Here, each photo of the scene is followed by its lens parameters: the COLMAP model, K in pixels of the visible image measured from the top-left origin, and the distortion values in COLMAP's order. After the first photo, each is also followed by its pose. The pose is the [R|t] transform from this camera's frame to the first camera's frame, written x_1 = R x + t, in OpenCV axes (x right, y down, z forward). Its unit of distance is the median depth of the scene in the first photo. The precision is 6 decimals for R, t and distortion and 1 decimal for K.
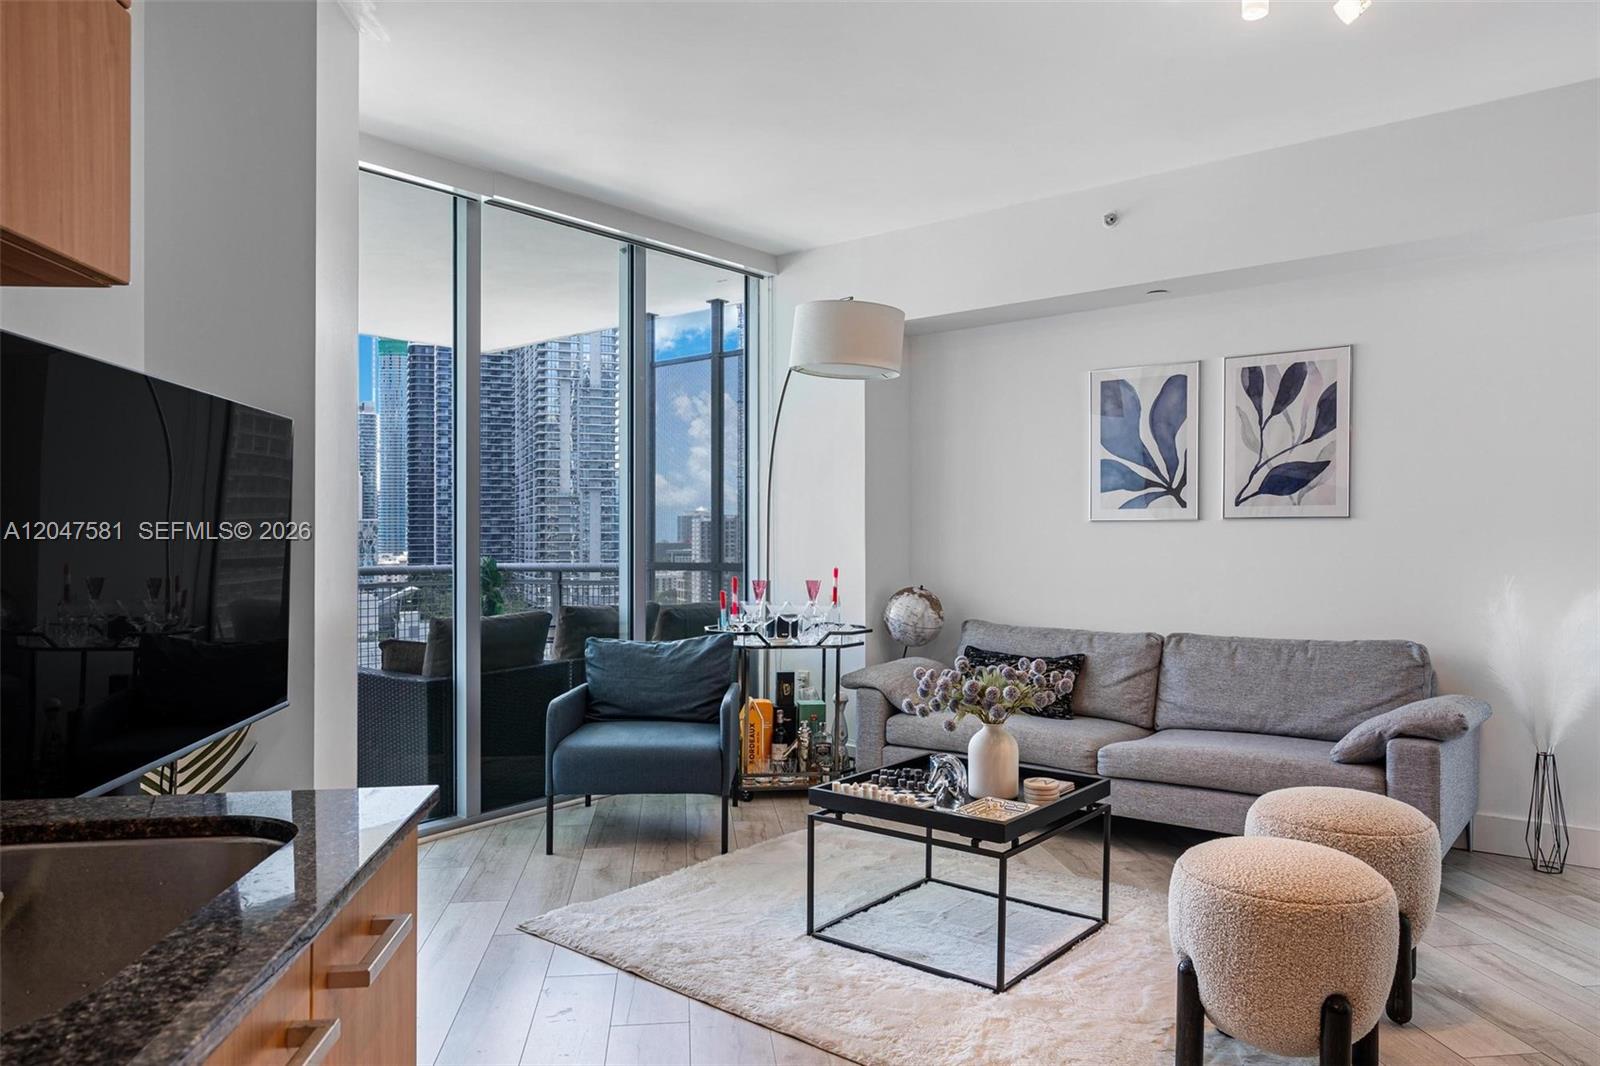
lens RADIAL K [[1077.9, 0, 805.8], [0, 1077.9, 489.0], [0, 0, 1]] dist [-0.002813, 0.002714]
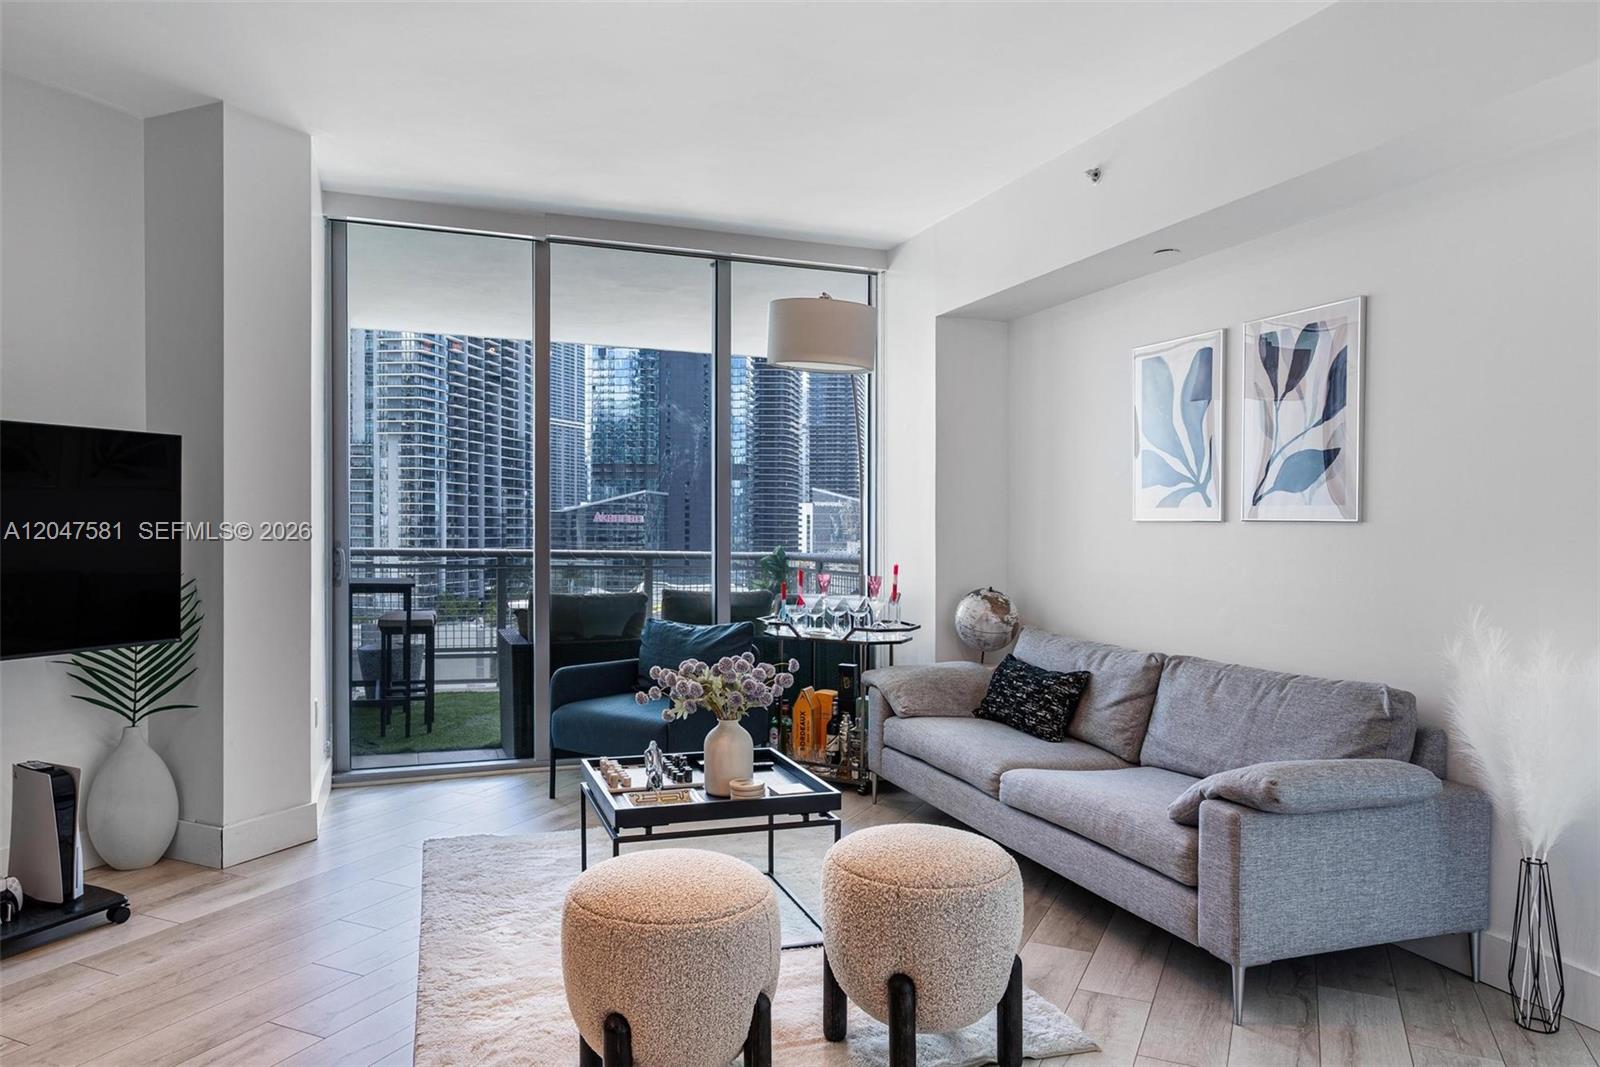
lens RADIAL K [[1073.4, 0, 799.5], [0, 1073.4, 515.4], [0, 0, 1]] dist [-0.002708, -0.000024]
pose [[0.853065, 0.013323, -0.521634, 0.530268], [0.002316, 0.999567, 0.029317, -0.001228], [0.521799, -0.026217, 0.852666, 0.131280]]
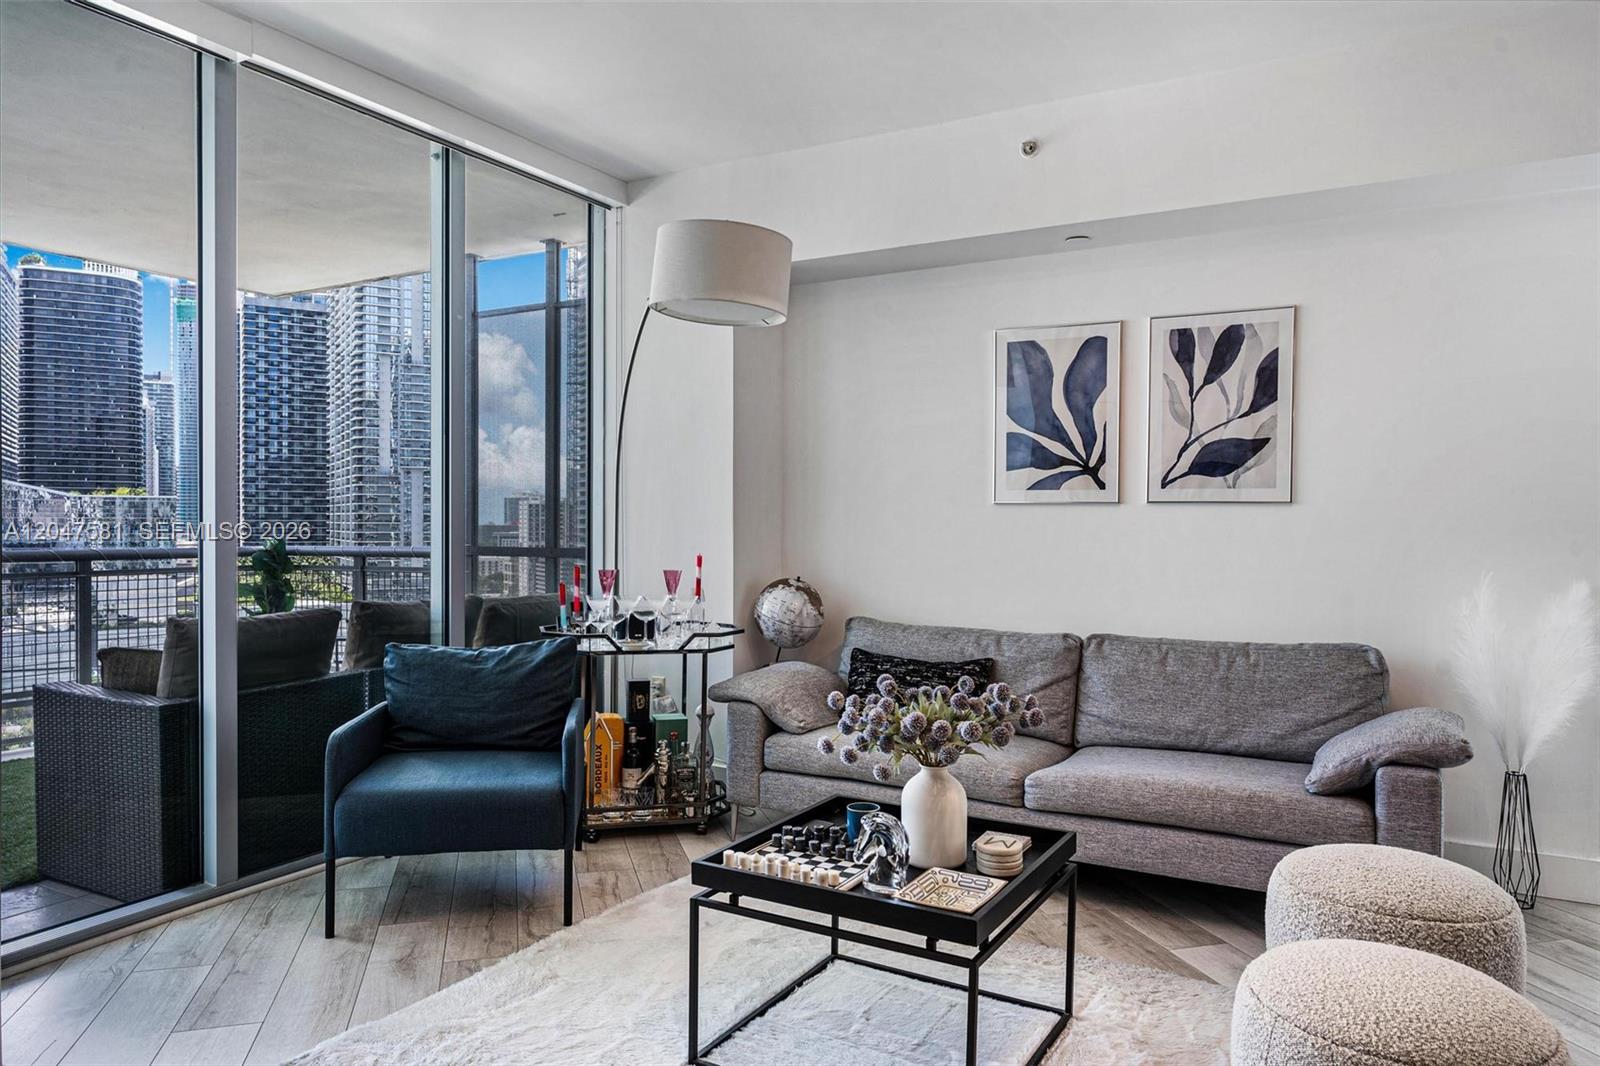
lens RADIAL K [[1065.3, 0, 778.4], [0, 1065.3, 533.0], [0, 0, 1]] dist [0.006284, 0.006923]
pose [[0.991031, 0.009178, 0.133313, -0.023535], [-0.016539, 0.998392, 0.054216, 0.010335], [-0.132601, -0.055935, 0.989590, 0.185625]]
